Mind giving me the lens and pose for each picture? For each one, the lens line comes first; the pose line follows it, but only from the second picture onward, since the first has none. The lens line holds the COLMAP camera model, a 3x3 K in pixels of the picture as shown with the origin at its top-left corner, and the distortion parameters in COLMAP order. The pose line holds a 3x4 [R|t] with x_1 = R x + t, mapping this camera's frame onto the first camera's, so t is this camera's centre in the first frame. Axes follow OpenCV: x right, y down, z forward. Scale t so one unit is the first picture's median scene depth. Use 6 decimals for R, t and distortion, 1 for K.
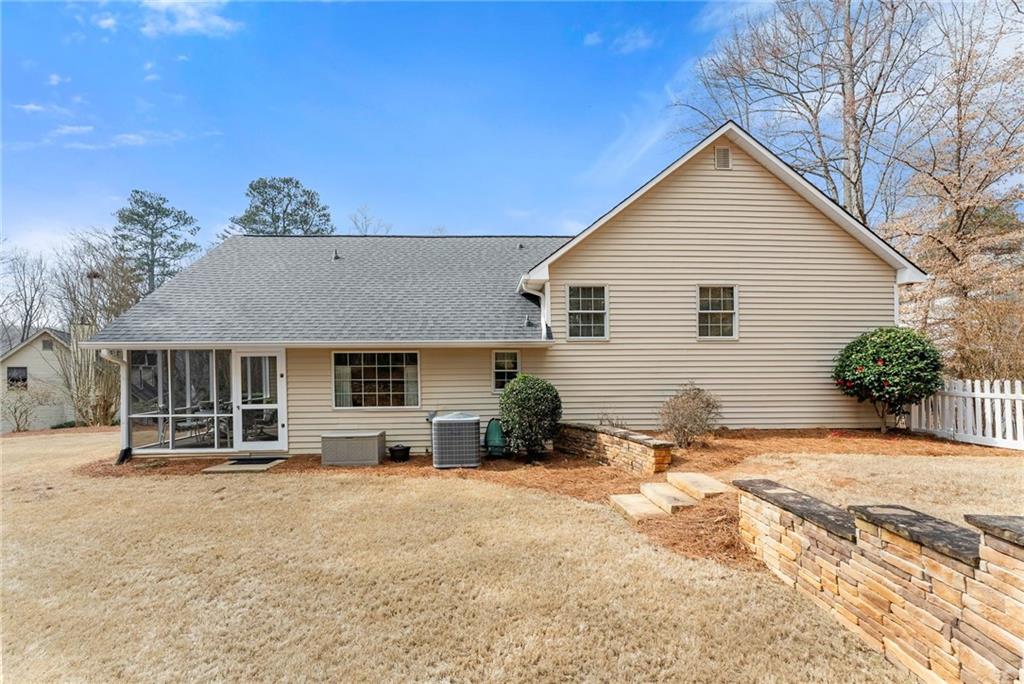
lens RADIAL K [[403.2, 0, 499.7], [0, 403.2, 371.8], [0, 0, 1]] dist [0.004480, 0.000245]
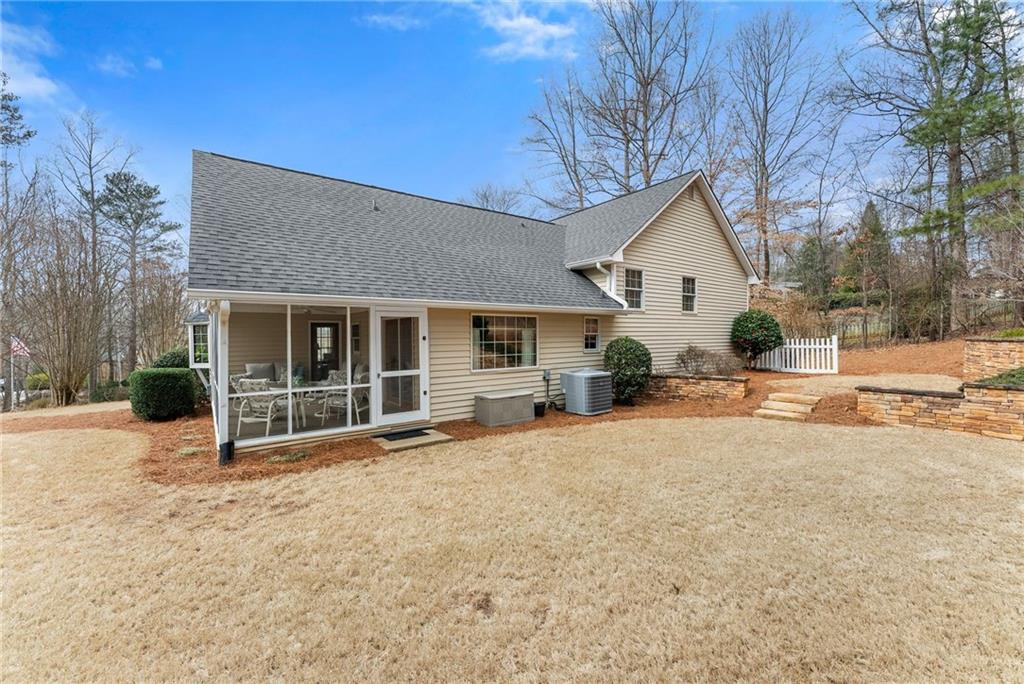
lens RADIAL K [[403.2, 0, 510.6], [0, 403.2, 339.8], [0, 0, 1]] dist [0.004480, 0.000245]
pose [[0.830290, -0.006360, 0.557296, -0.885701], [0.000831, 0.999948, 0.010174, 0.003901], [-0.557331, -0.007985, 0.830252, 0.132821]]
